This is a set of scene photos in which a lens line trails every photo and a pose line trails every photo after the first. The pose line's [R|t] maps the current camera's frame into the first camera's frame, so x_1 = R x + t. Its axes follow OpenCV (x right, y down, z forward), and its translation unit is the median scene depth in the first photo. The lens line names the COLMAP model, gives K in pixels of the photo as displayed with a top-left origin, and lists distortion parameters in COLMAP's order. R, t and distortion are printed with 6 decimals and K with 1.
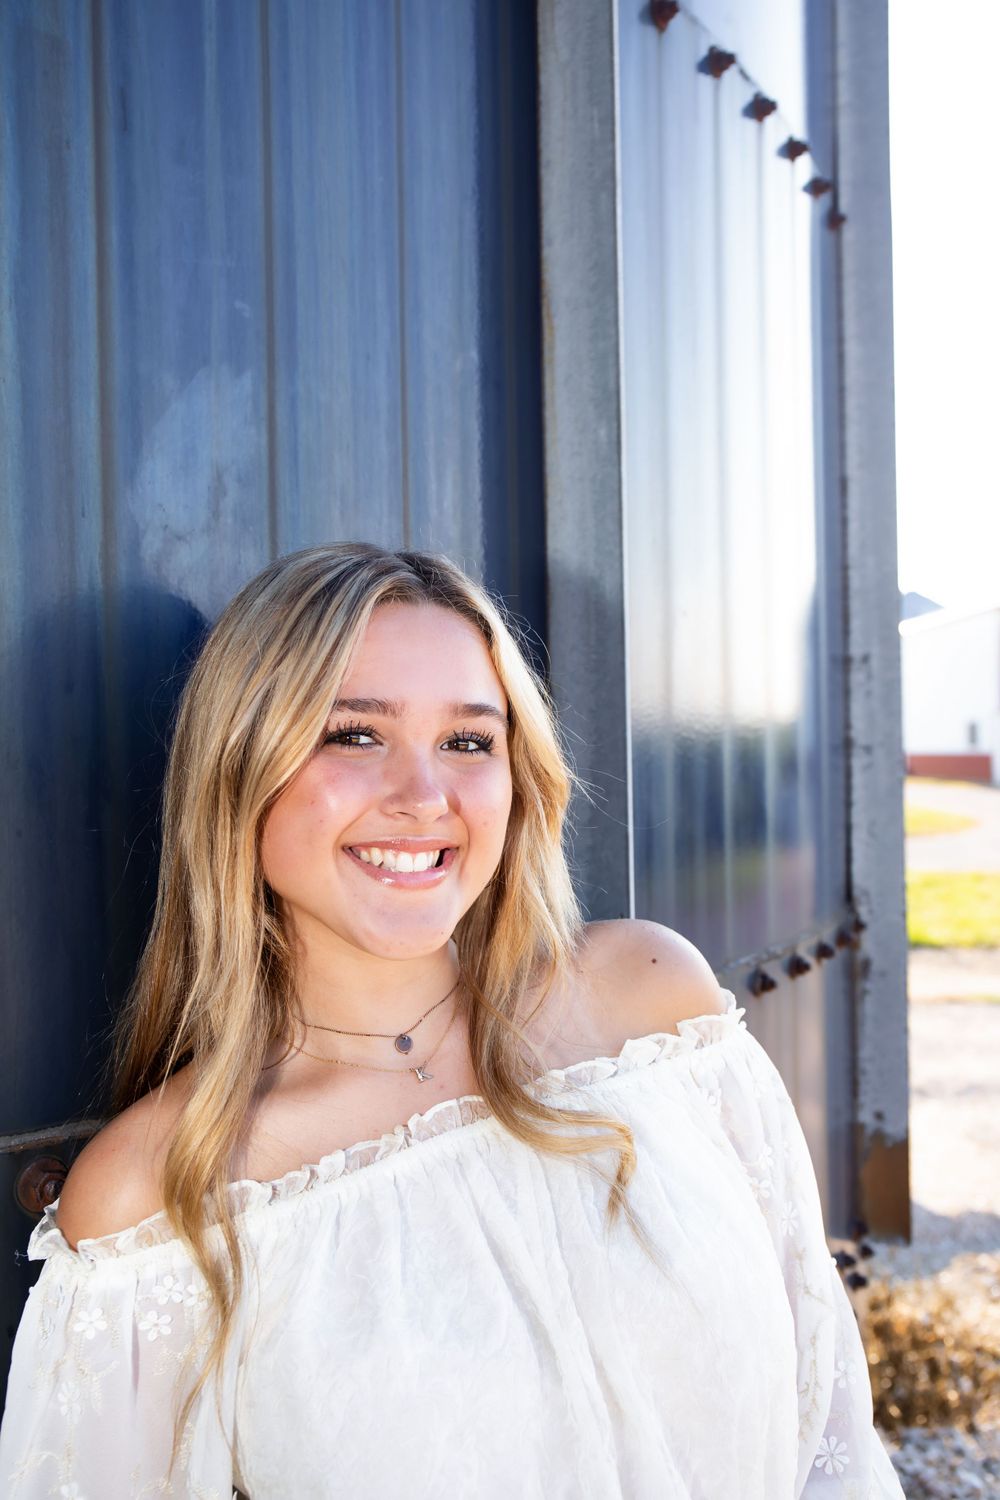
lens RADIAL K [[1425.2, 0, 460.2], [0, 1425.2, 746.4], [0, 0, 1]] dist [-0.007145, 0.000000]
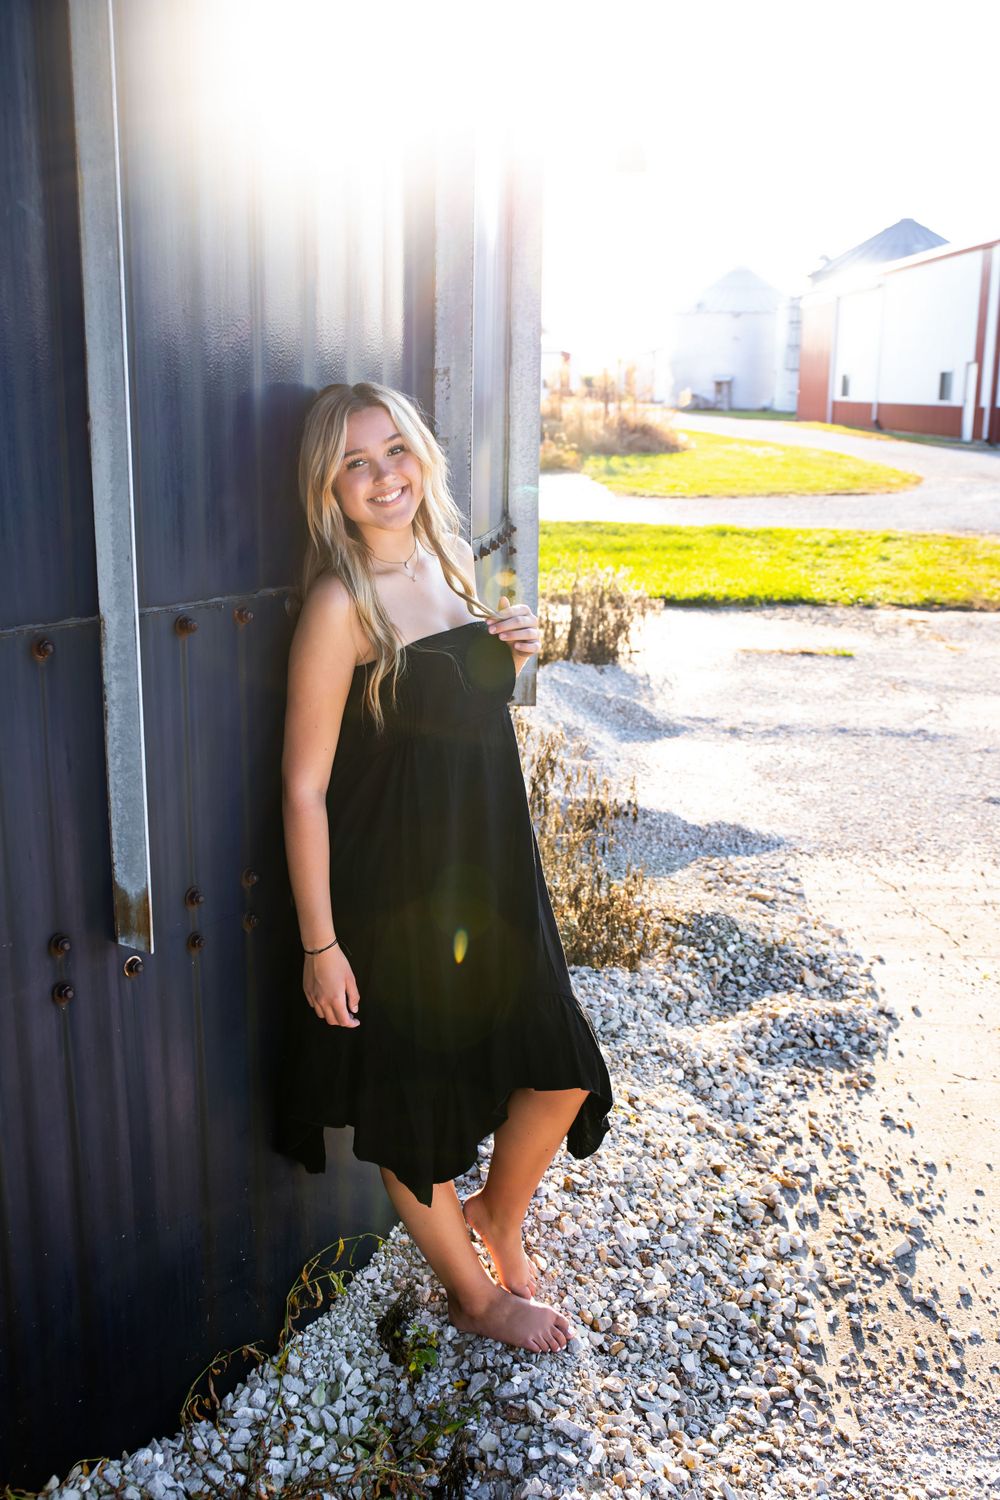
lens RADIAL K [[1523.3, 0, 500.1], [0, 1523.3, 750.2], [0, 0, 1]] dist [-0.022206, 0.000000]
pose [[0.998265, 0.020981, 0.055018, 0.549899], [-0.033498, 0.970786, 0.237599, -0.119536], [-0.048426, -0.239029, 0.969804, -0.971798]]
